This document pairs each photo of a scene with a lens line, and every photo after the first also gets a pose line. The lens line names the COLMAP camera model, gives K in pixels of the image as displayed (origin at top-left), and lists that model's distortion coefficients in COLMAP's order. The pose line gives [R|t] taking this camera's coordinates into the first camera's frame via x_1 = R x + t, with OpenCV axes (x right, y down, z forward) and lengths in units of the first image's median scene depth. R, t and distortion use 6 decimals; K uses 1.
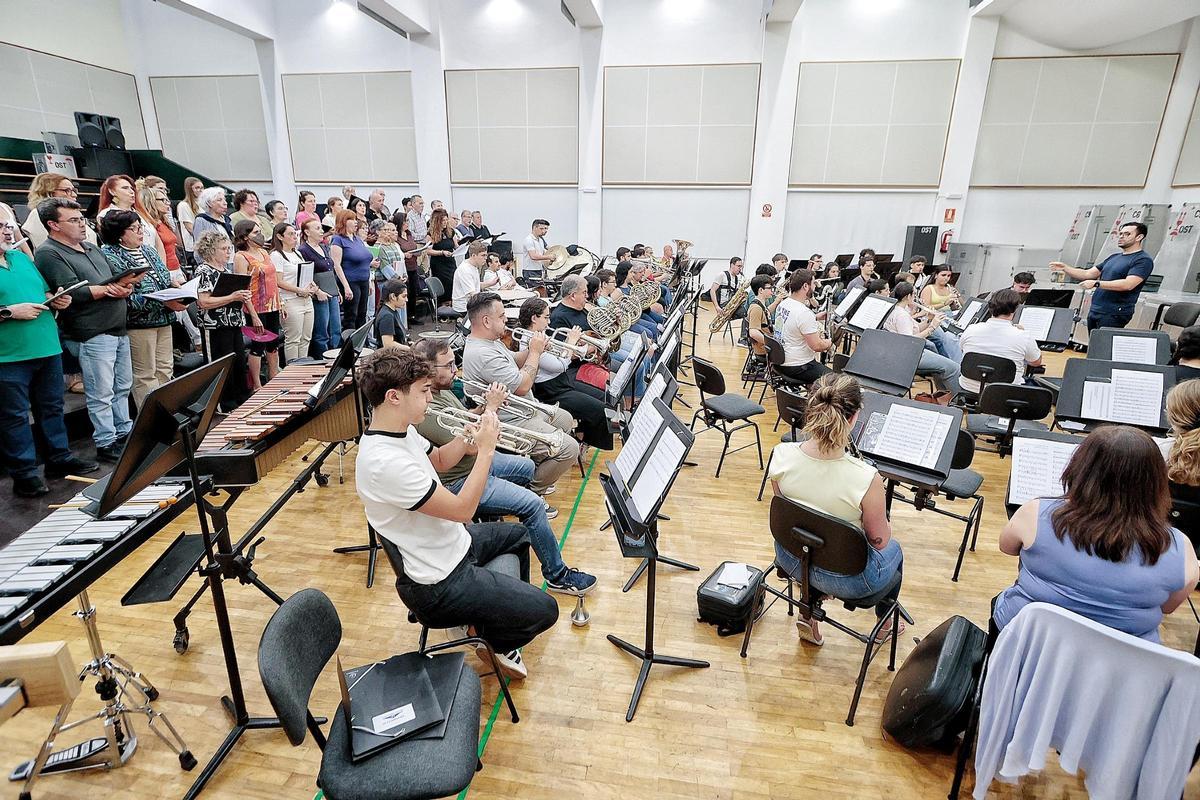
lens RADIAL K [[563.2, 0, 604.0], [0, 563.2, 386.7], [0, 0, 1]] dist [-0.005700, 0.004098]
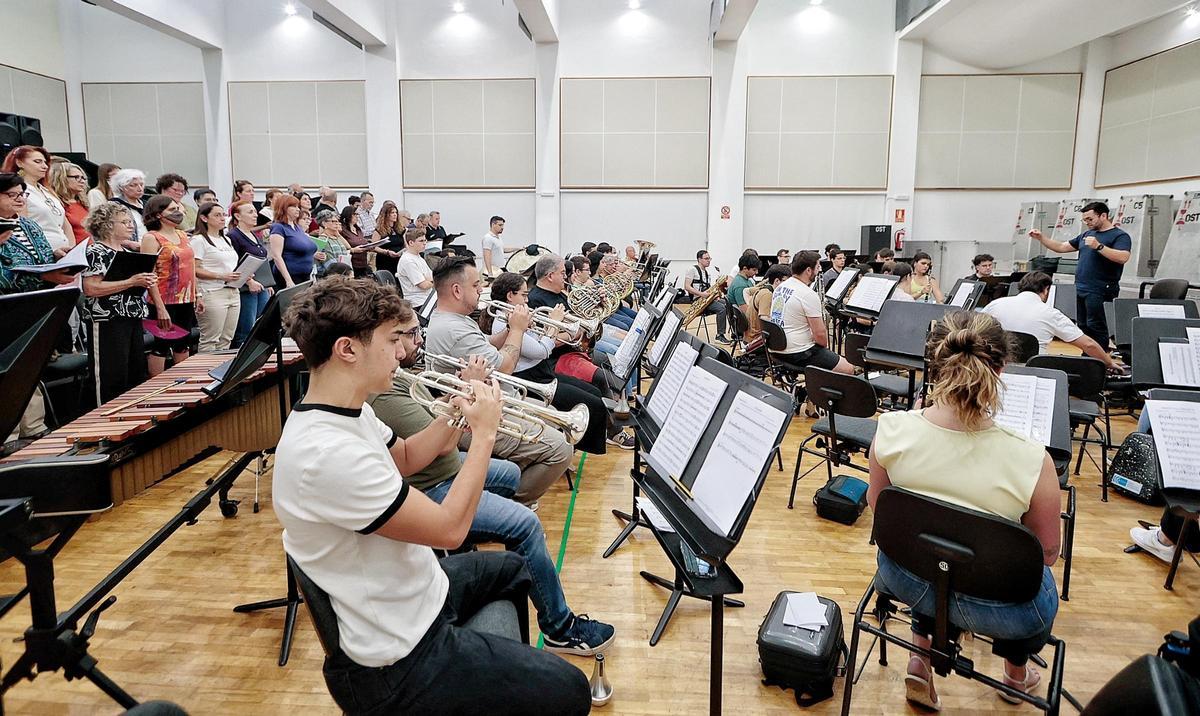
lens RADIAL K [[571.0, 0, 605.1], [0, 571.0, 299.0], [0, 0, 1]] dist [-0.003594, 0.002118]
pose [[0.995832, -0.016544, 0.089698, -0.030918], [0.032215, 0.983827, -0.176199, 0.020600], [-0.085333, 0.178354, 0.980259, 0.078790]]
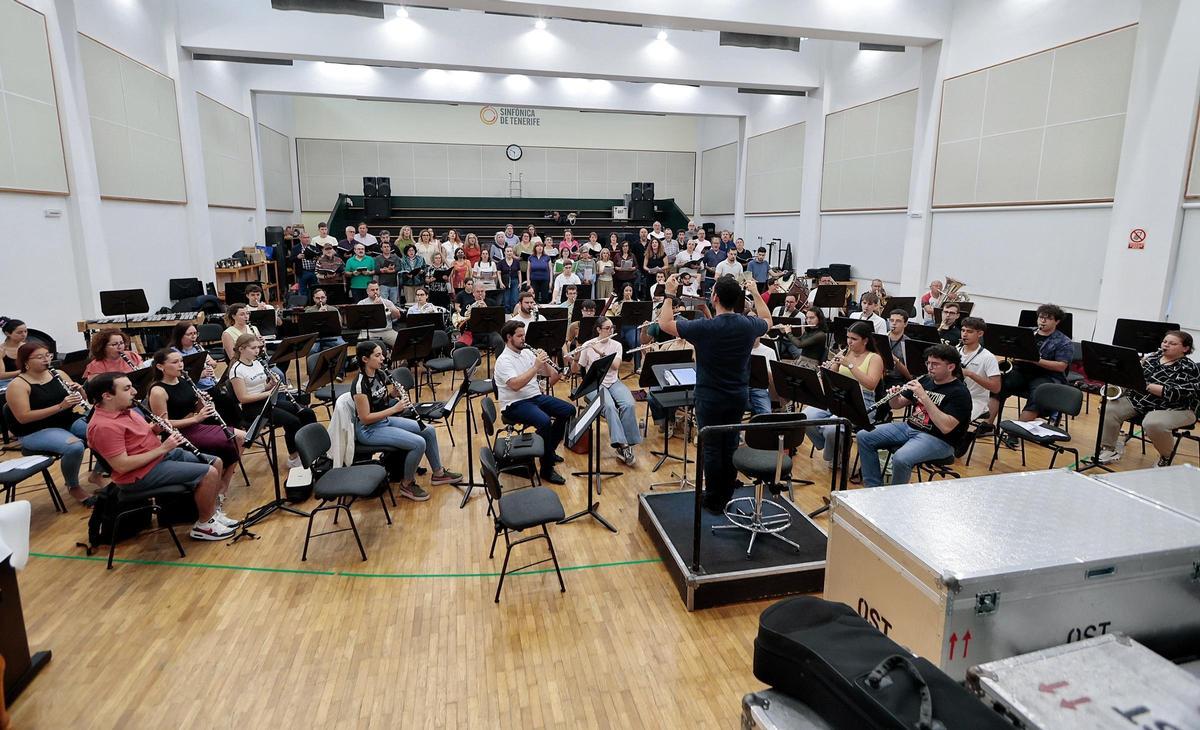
lens RADIAL K [[553.0, 0, 594.8], [0, 553.0, 319.2], [0, 0, 1]] dist [-0.000103, 0.000470]
pose [[0.397208, 0.140762, -0.906869, 1.067955], [-0.261586, 0.964540, 0.035140, -0.155537], [0.879658, 0.223266, 0.419945, 0.393705]]
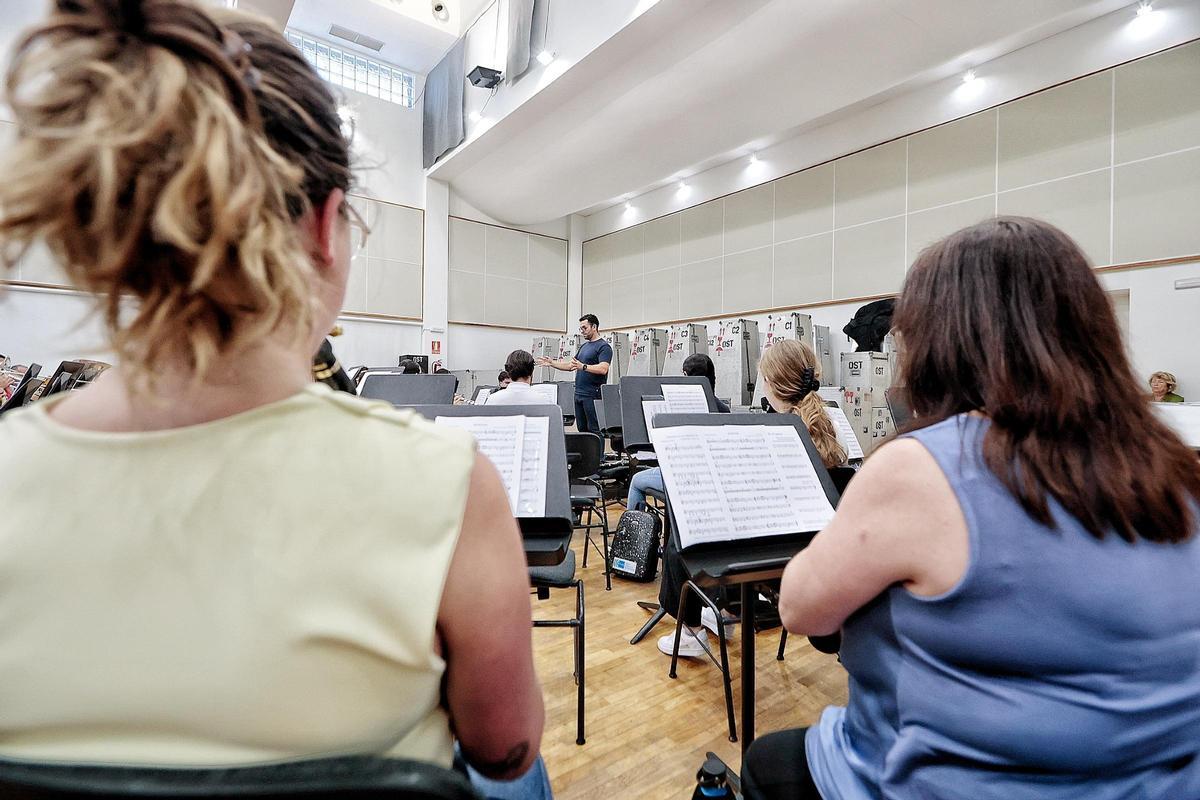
lens RADIAL K [[563.2, 0, 598.9], [0, 563.2, 392.5], [0, 0, 1]] dist [-0.005700, 0.004098]
pose [[0.680146, -0.006809, 0.733045, 0.089473], [0.205923, 0.961469, -0.182132, 0.045142], [-0.703560, 0.274827, 0.655342, 0.206132]]
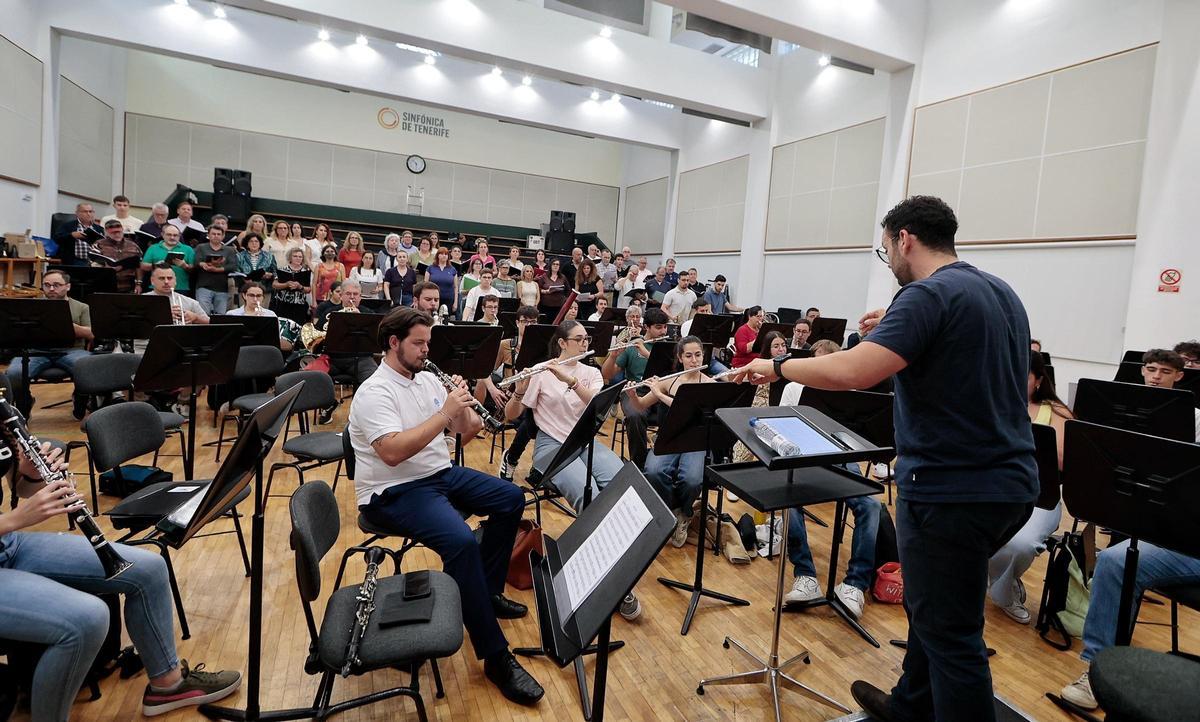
lens RADIAL K [[561.1, 0, 595.1], [0, 561.1, 315.7], [0, 0, 1]] dist [-0.001353, 0.000242]
pose [[0.553566, 0.074786, -0.829440, 0.742955], [-0.300636, 0.946746, -0.115281, -0.095007], [0.776648, 0.313175, 0.546570, 0.502394]]
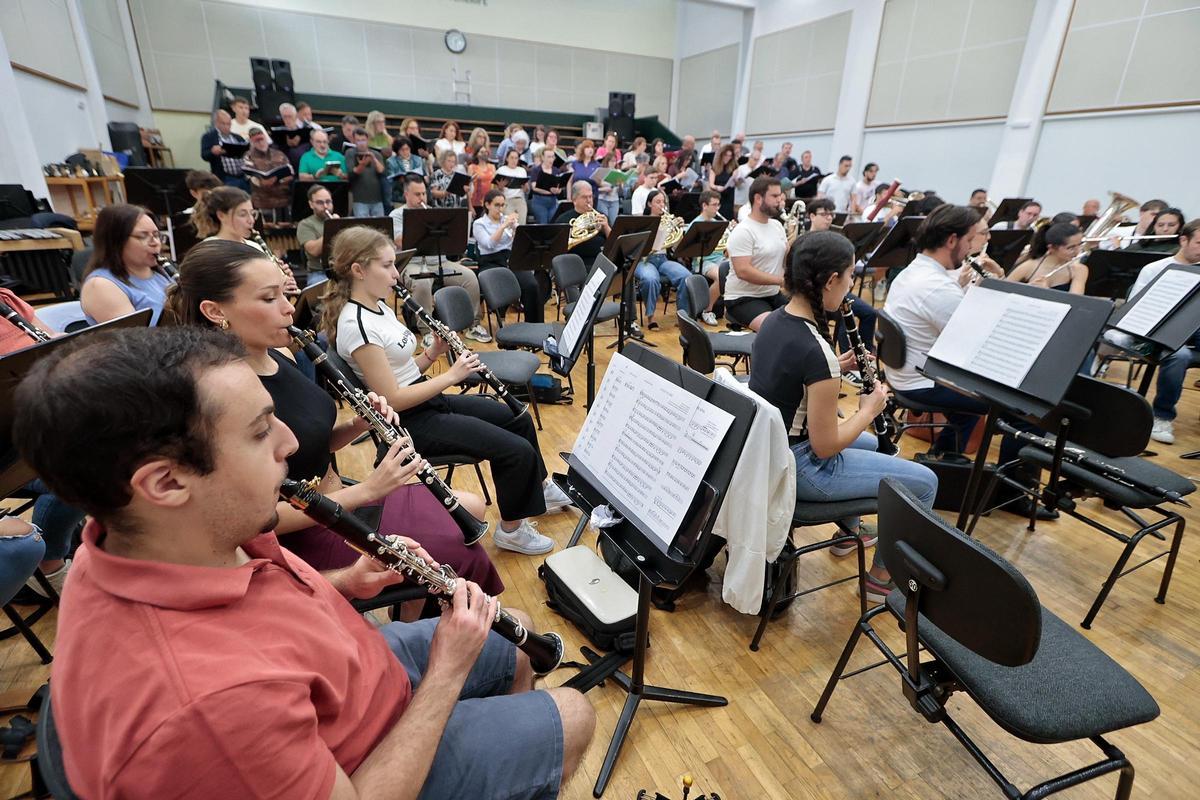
lens RADIAL K [[563.2, 0, 601.8], [0, 563.2, 380.2], [0, 0, 1]] dist [-0.005700, 0.004098]
pose [[0.581055, 0.277453, -0.765111, 0.571833], [-0.248501, 0.955685, 0.157839, -0.005899], [0.774998, 0.098418, 0.624253, 0.240168]]
